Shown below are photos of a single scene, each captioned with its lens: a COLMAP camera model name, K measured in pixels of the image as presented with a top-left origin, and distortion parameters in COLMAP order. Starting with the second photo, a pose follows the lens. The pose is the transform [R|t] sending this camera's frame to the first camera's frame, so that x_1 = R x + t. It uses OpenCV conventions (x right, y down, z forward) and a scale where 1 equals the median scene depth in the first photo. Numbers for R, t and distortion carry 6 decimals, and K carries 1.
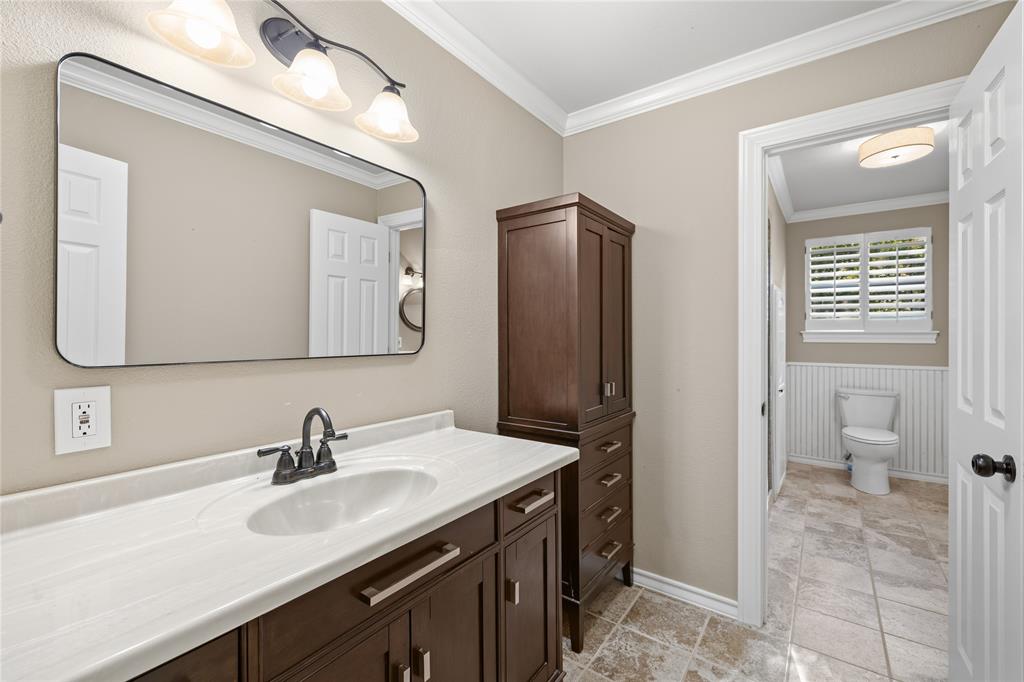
lens RADIAL K [[430.1, 0, 509.3], [0, 430.1, 335.3], [0, 0, 1]] dist [-0.000533, 0.000224]
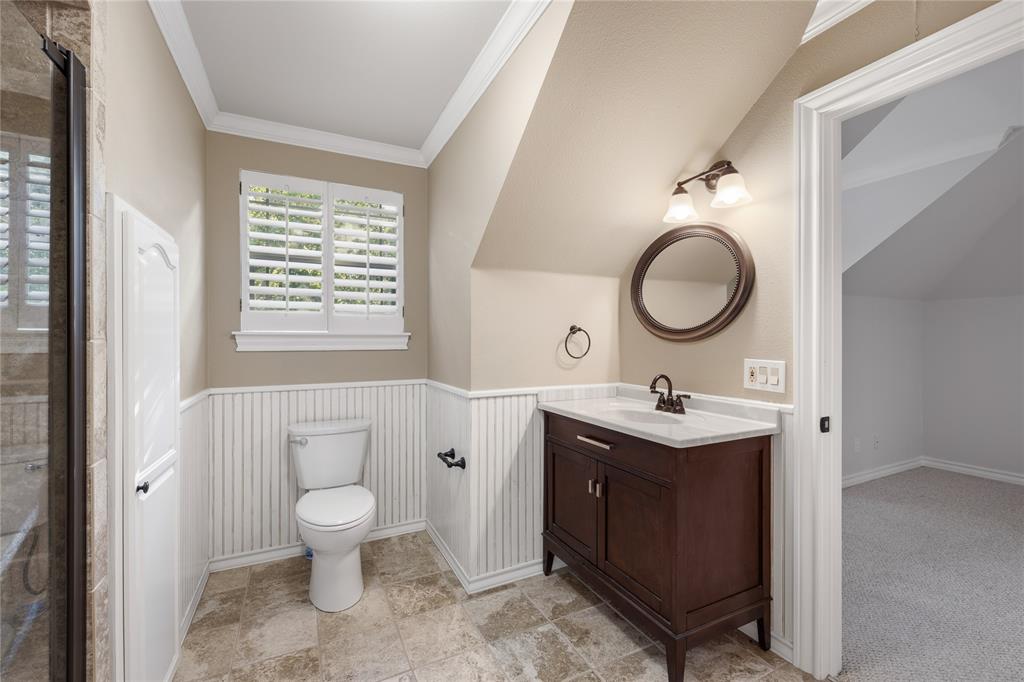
lens RADIAL K [[430.1, 0, 510.2], [0, 430.1, 339.6], [0, 0, 1]] dist [-0.000533, 0.000224]
pose [[0.458505, -0.002659, 0.888688, 0.386148], [0.002818, 0.999995, 0.001538, 0.001031], [-0.888687, 0.001799, 0.458511, 0.471813]]
